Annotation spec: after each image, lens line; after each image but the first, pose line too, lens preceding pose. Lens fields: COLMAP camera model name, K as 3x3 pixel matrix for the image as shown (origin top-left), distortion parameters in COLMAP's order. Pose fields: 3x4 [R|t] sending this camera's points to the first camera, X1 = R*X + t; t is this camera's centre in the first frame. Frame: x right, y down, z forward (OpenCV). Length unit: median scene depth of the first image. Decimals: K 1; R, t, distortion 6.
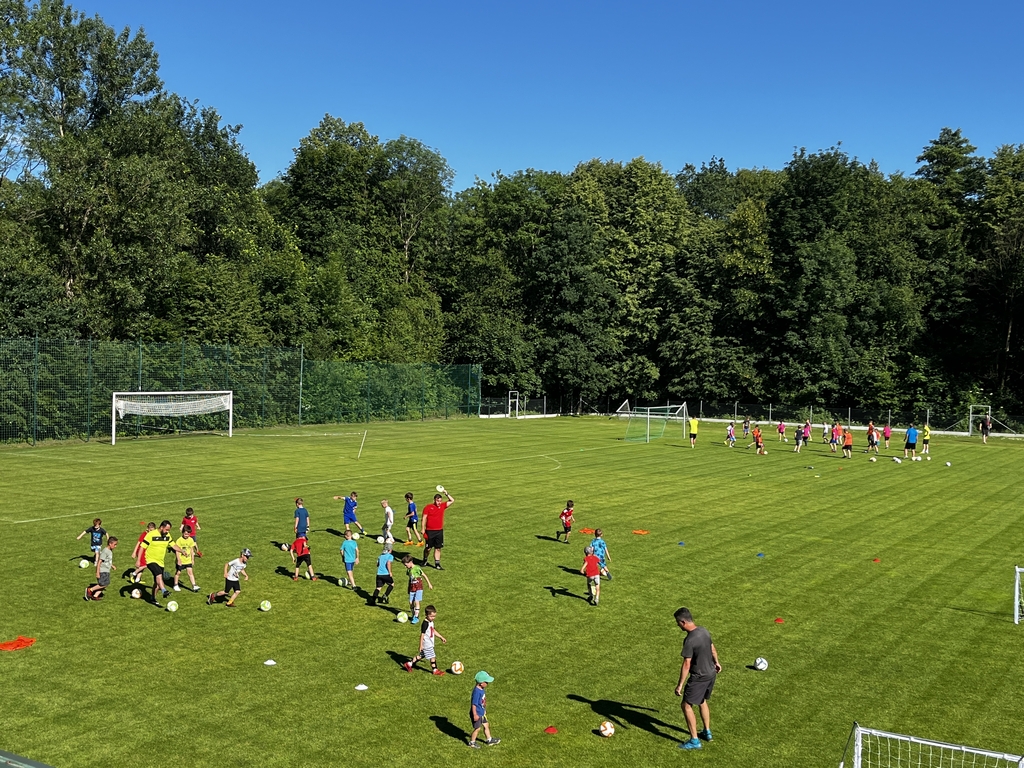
lens RADIAL K [[1127.1, 0, 512.0], [0, 1127.1, 384.0], [0, 0, 1]] dist [0.124194, -0.278577]
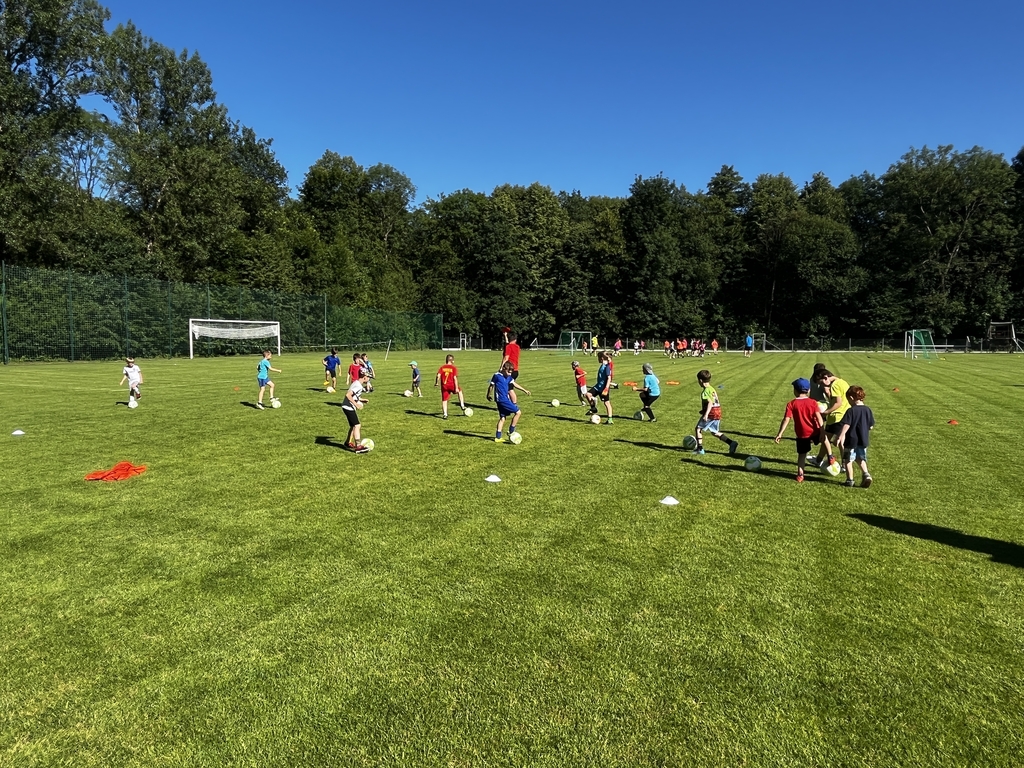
lens RADIAL K [[657.3, 0, 512.0], [0, 657.3, 384.0], [0, 0, 1]] dist [0.000547, 0.000211]
pose [[0.990768, -0.031244, 0.131919, -0.051148], [0.024972, 0.998490, 0.048933, 0.032601], [-0.133249, -0.045187, 0.990052, 0.120935]]
